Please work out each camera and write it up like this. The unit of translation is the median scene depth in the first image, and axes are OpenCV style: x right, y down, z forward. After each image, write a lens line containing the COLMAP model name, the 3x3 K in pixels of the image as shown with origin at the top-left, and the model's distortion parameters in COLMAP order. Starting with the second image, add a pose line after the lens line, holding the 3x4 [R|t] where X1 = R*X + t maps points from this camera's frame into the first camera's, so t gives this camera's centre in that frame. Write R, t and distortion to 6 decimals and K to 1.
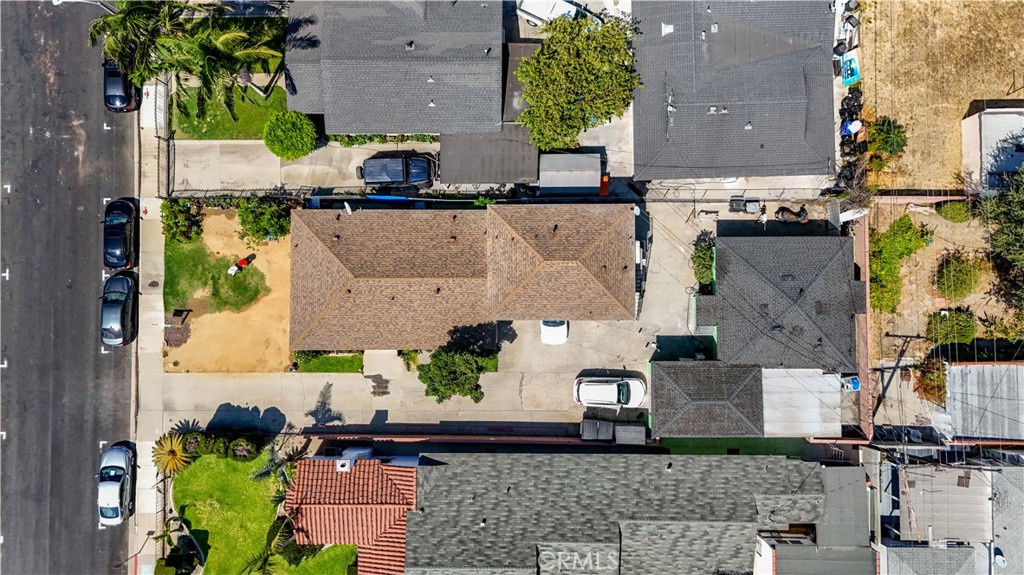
lens RADIAL K [[756.3, 0, 515.1], [0, 756.3, 284.9], [0, 0, 1]] dist [0.072784, -0.076691]
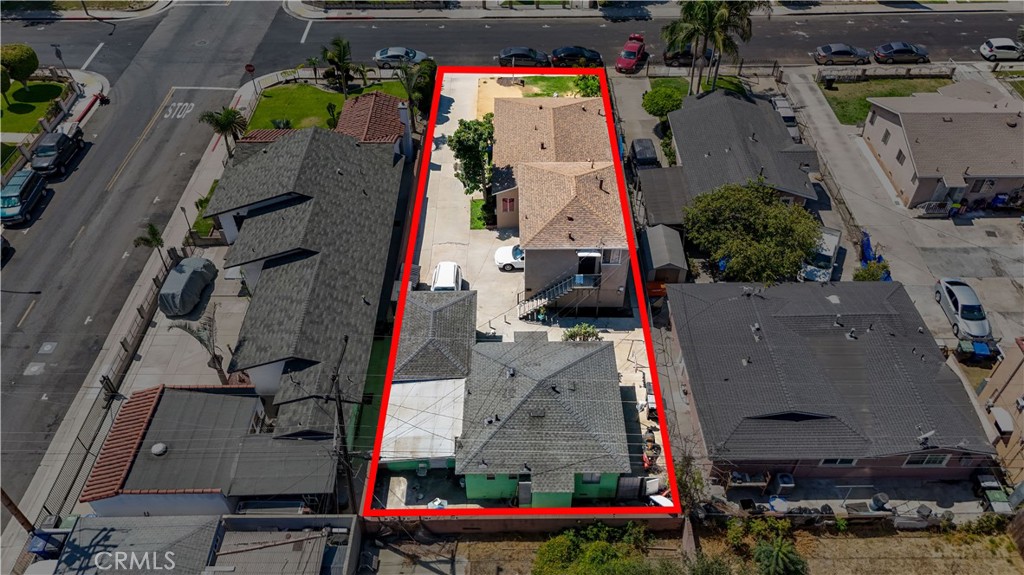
lens RADIAL K [[756.3, 0, 515.1], [0, 756.3, 284.9], [0, 0, 1]] dist [0.072784, -0.076691]
pose [[0.004726, 0.703886, -0.710297, 0.849234], [-0.999265, 0.030339, 0.023417, 0.029541], [0.038032, 0.709665, 0.703512, 0.321412]]
